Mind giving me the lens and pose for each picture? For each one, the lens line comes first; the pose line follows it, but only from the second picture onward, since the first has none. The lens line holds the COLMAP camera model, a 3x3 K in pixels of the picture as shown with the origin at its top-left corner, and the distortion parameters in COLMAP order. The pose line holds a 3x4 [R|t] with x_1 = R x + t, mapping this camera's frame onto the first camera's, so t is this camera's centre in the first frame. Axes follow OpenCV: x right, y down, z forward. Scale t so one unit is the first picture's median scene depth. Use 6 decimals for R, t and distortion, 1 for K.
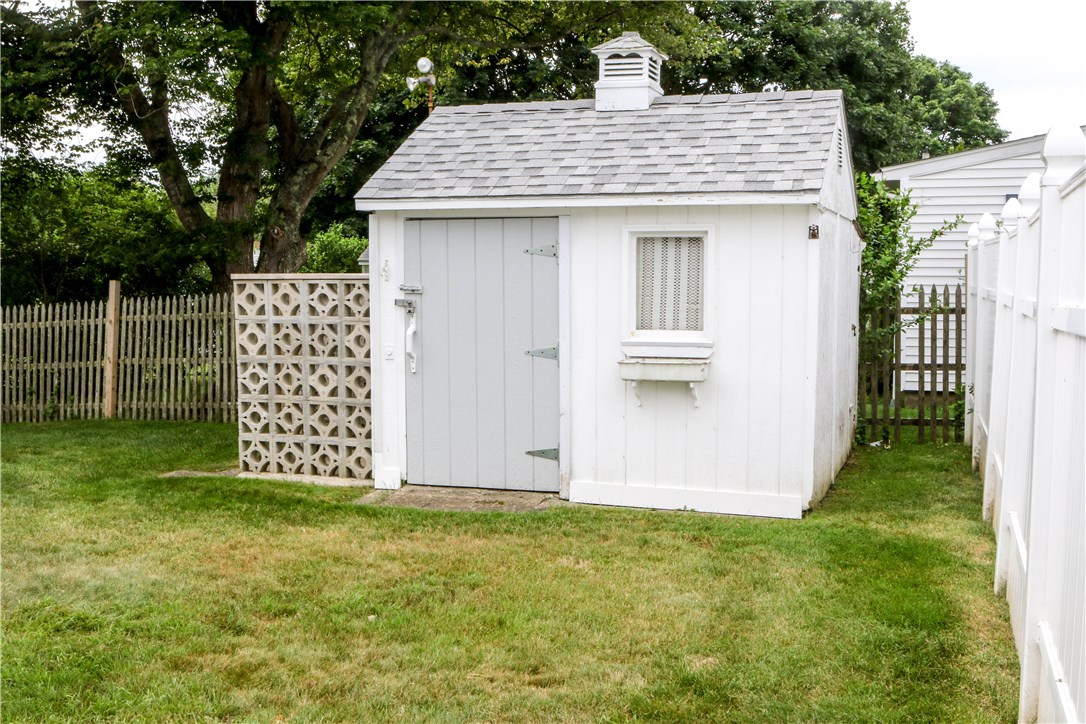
lens RADIAL K [[1204.1, 0, 543.0], [0, 1204.1, 362.0], [0, 0, 1]] dist [-0.116754, 0.111469]
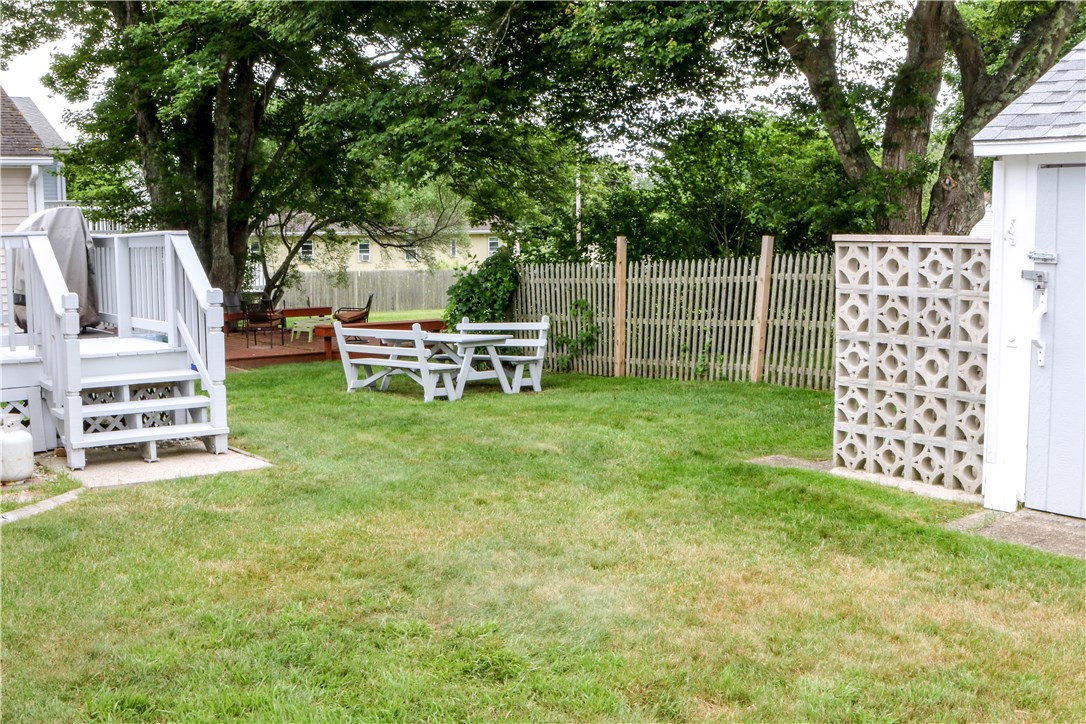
lens RADIAL K [[1204.1, 0, 543.0], [0, 1204.1, 362.0], [0, 0, 1]] dist [-0.116754, 0.111469]
pose [[0.824790, 0.061662, -0.562067, 0.051880], [-0.037899, 0.997829, 0.053854, -0.021030], [0.564168, -0.023116, 0.825336, 0.179734]]
